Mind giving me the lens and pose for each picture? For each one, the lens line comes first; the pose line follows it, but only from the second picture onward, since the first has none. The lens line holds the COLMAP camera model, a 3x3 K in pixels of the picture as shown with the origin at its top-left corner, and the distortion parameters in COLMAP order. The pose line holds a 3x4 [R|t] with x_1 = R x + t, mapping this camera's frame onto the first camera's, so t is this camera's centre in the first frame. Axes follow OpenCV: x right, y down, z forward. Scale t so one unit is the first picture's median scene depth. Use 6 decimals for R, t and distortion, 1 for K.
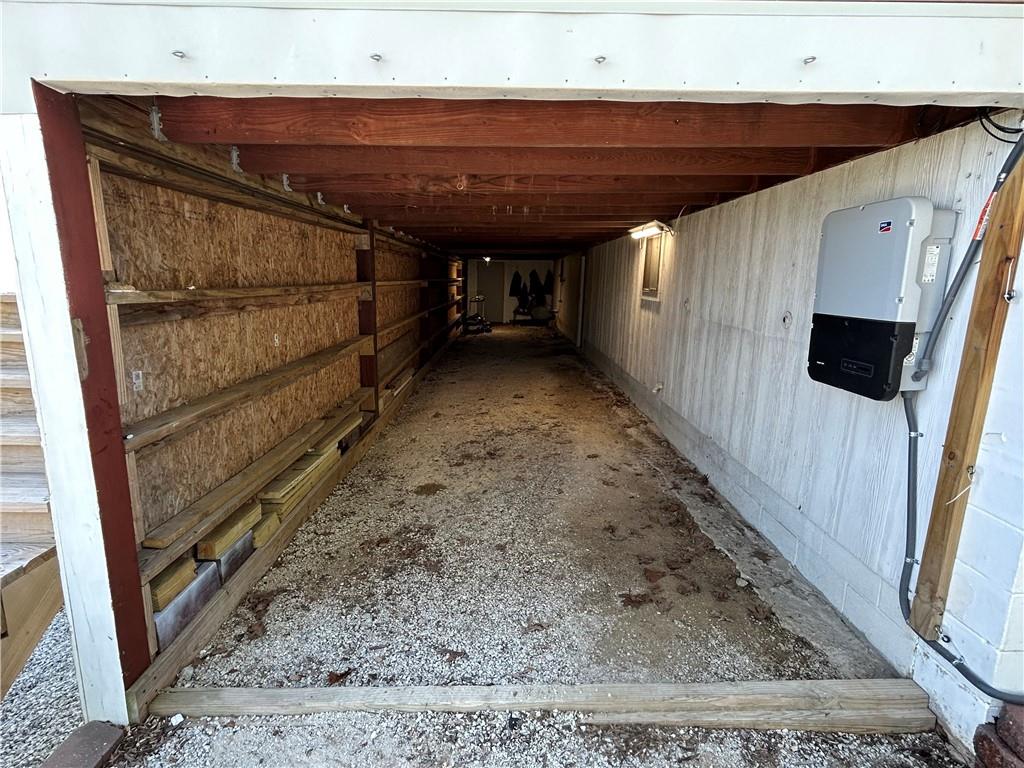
lens RADIAL K [[517.6, 0, 512.0], [0, 517.6, 384.0], [0, 0, 1]] dist [-0.000544, -0.000117]
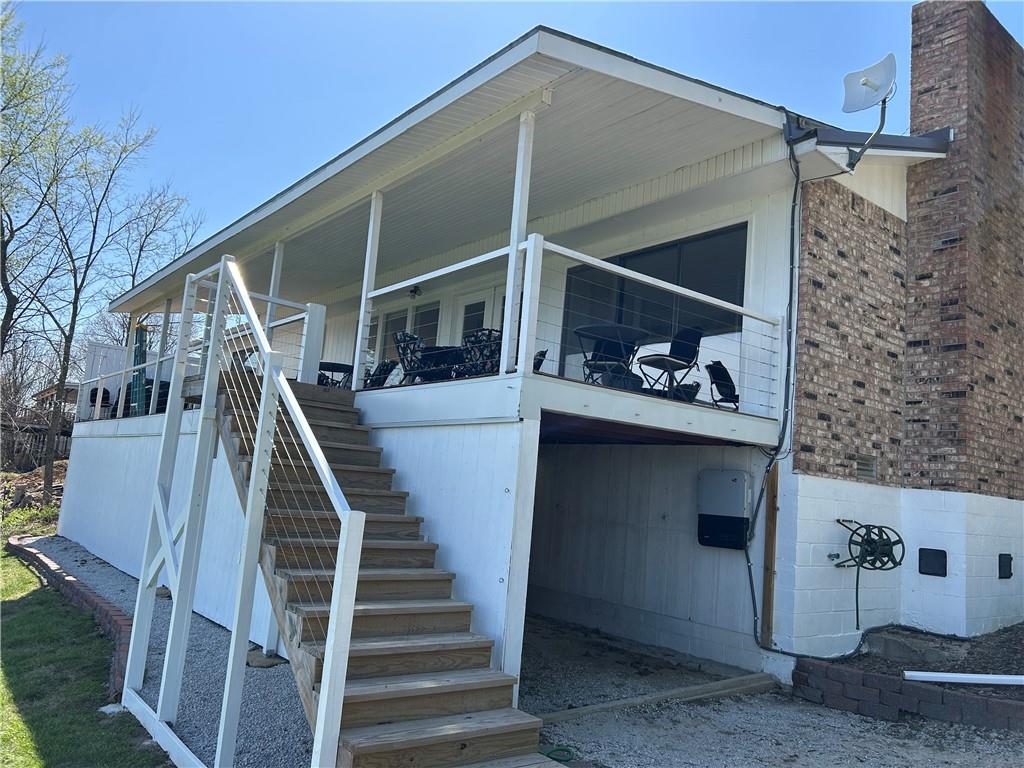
lens RADIAL K [[766.6, 0, 511.1], [0, 766.6, 388.1], [0, 0, 1]] dist [0.047391, -0.042314]
pose [[0.782618, 0.136451, 0.607364, -2.554839], [0.052308, 0.957815, -0.282585, 0.283714], [-0.620301, 0.252927, 0.742466, -1.282155]]
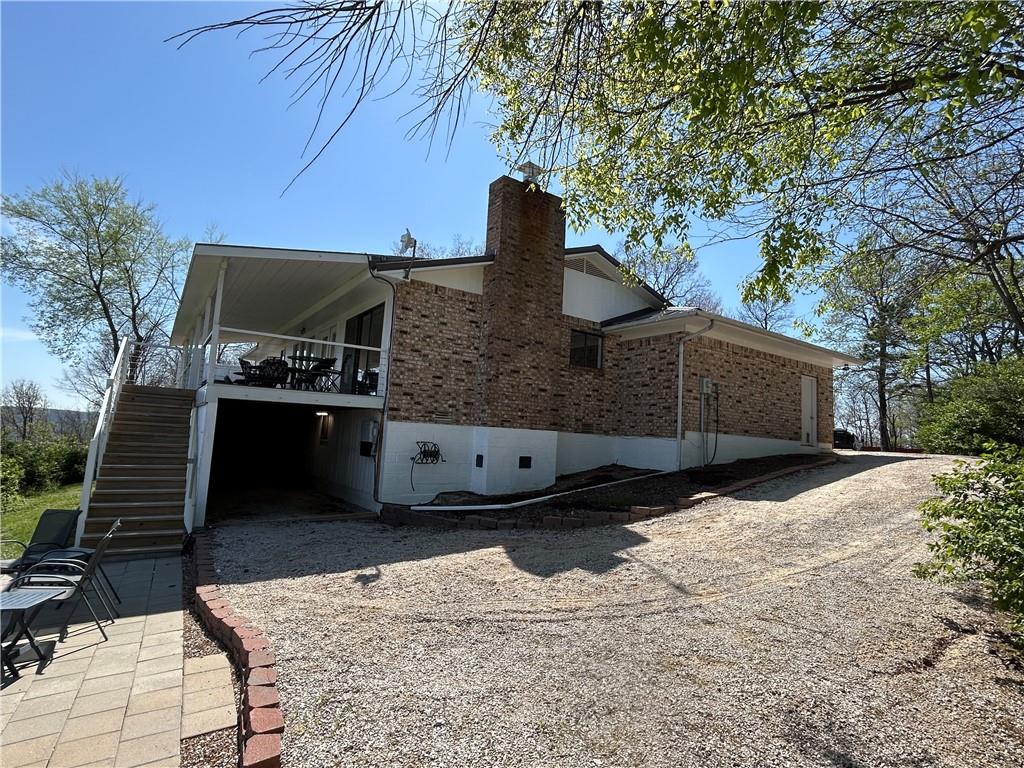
lens RADIAL K [[517.6, 0, 512.0], [0, 517.6, 384.0], [0, 0, 1]] dist [-0.000544, -0.000117]
pose [[0.823808, 0.089536, 0.559753, -1.161541], [0.070274, 0.963700, -0.257573, 0.814013], [-0.562496, 0.251527, 0.787612, -4.369278]]
